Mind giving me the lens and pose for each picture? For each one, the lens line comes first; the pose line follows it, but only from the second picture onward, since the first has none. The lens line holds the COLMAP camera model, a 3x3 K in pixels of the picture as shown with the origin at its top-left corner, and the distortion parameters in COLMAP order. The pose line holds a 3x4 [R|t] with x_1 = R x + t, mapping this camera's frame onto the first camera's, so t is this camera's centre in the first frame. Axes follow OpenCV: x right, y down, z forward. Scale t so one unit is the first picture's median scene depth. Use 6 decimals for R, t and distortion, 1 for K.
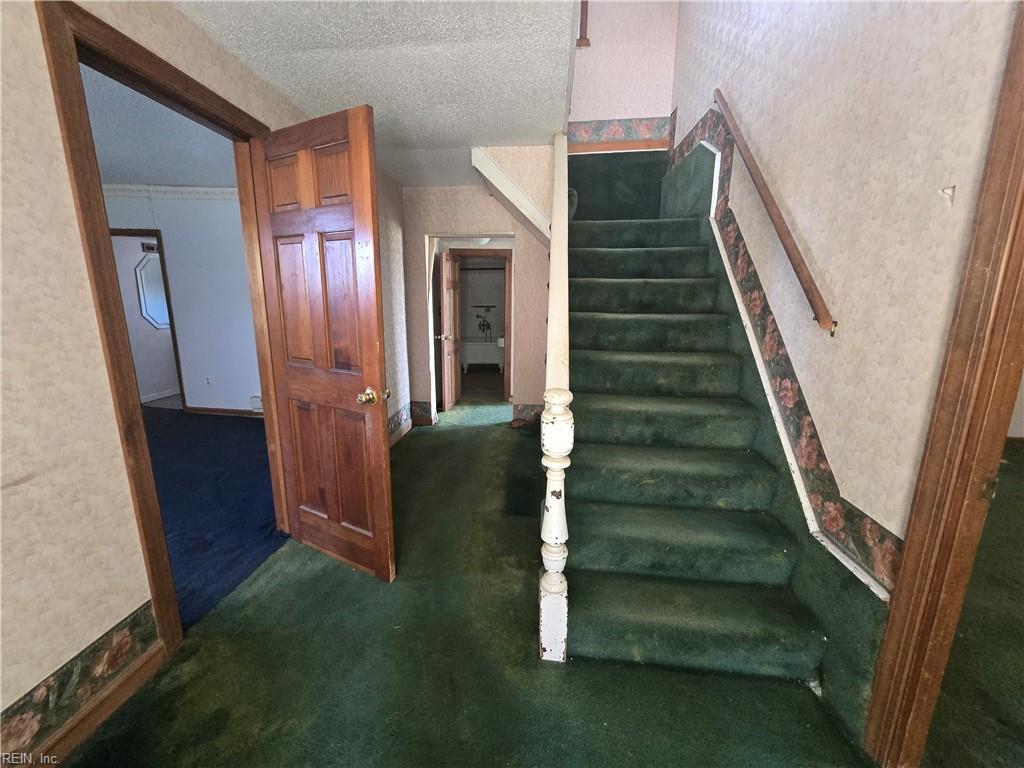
lens RADIAL K [[423.9, 0, 512.4], [0, 423.9, 385.6], [0, 0, 1]] dist [-0.000845, -0.000886]
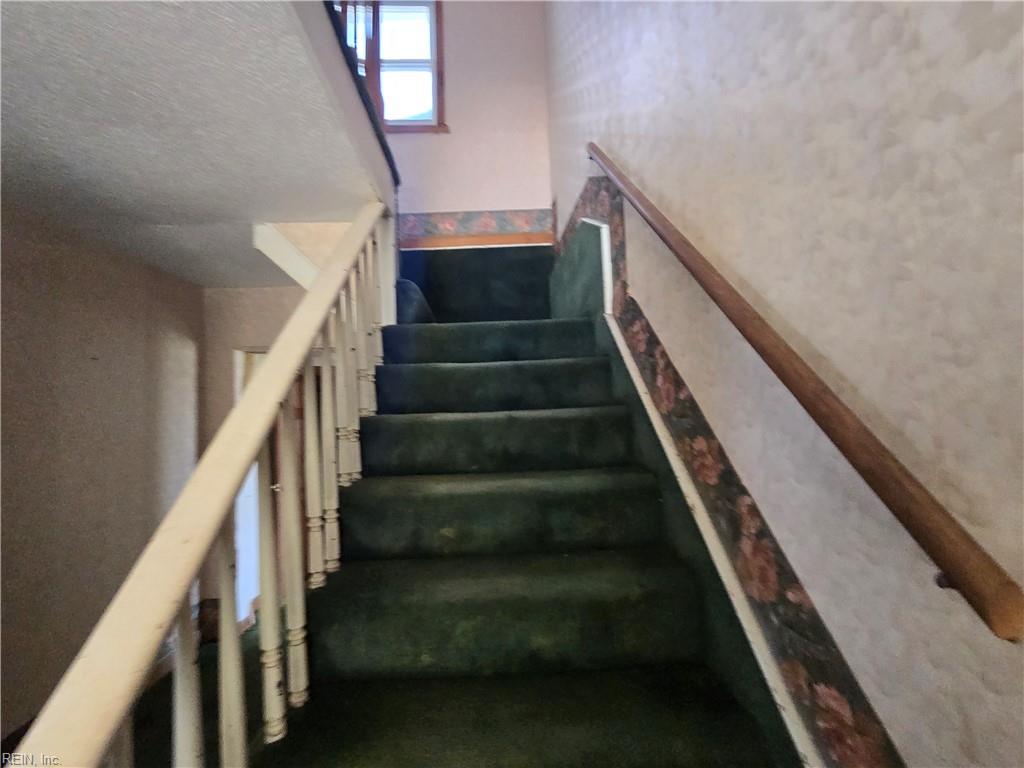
lens RADIAL K [[423.9, 0, 507.5], [0, 423.9, 387.8], [0, 0, 1]] dist [-0.000845, -0.000886]
pose [[0.989306, -0.032789, 0.142124, 0.226183], [0.067214, 0.967264, -0.244710, -0.141738], [-0.129447, 0.251646, 0.959123, 0.433312]]
